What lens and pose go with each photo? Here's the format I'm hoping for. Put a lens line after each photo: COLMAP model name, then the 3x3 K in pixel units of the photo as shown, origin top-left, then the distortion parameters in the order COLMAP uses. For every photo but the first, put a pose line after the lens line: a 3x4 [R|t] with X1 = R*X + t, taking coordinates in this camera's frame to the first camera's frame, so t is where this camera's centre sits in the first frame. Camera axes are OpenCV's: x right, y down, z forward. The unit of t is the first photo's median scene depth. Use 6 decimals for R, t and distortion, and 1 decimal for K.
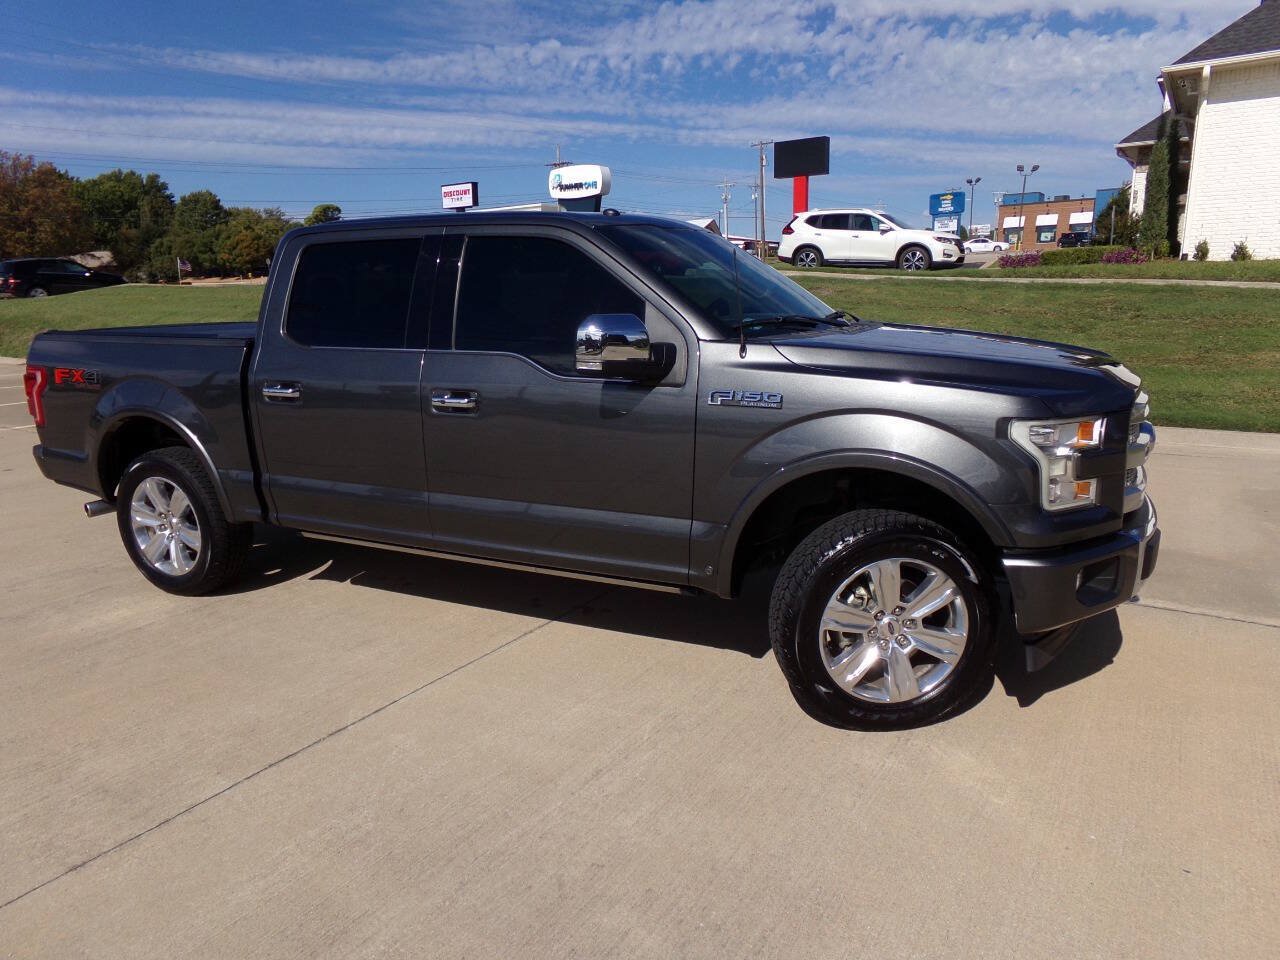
lens RADIAL K [[866.3, 0, 622.9], [0, 866.3, 489.1], [0, 0, 1]] dist [-0.003501, 0.024709]
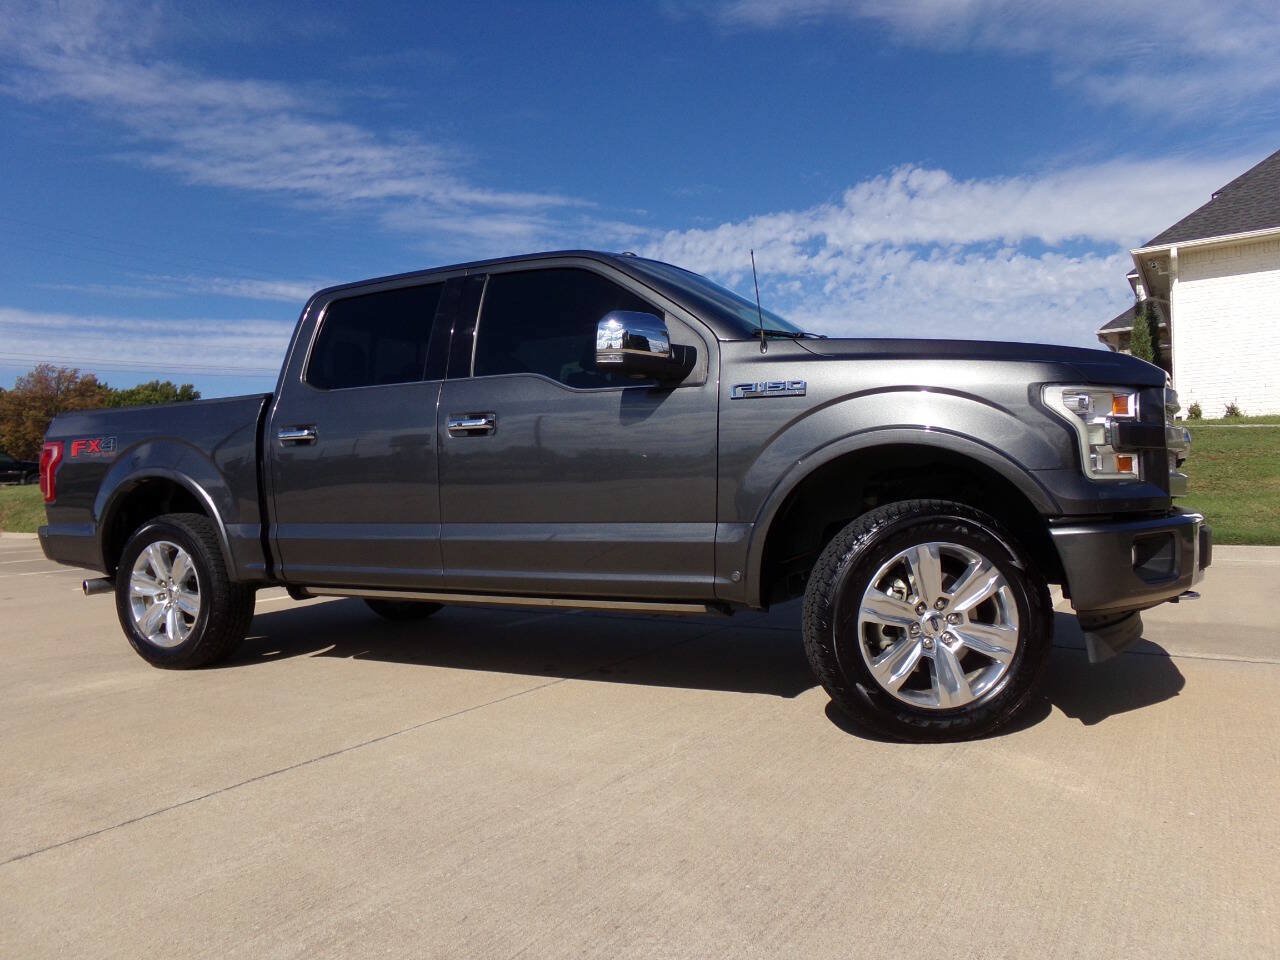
lens RADIAL K [[866.3, 0, 632.5], [0, 866.3, 500.3], [0, 0, 1]] dist [-0.003501, 0.024709]
pose [[0.999977, -0.006630, -0.001435, -0.012039], [0.006161, 0.976175, -0.216897, 0.216497], [0.002839, 0.216883, 0.976194, 0.060580]]
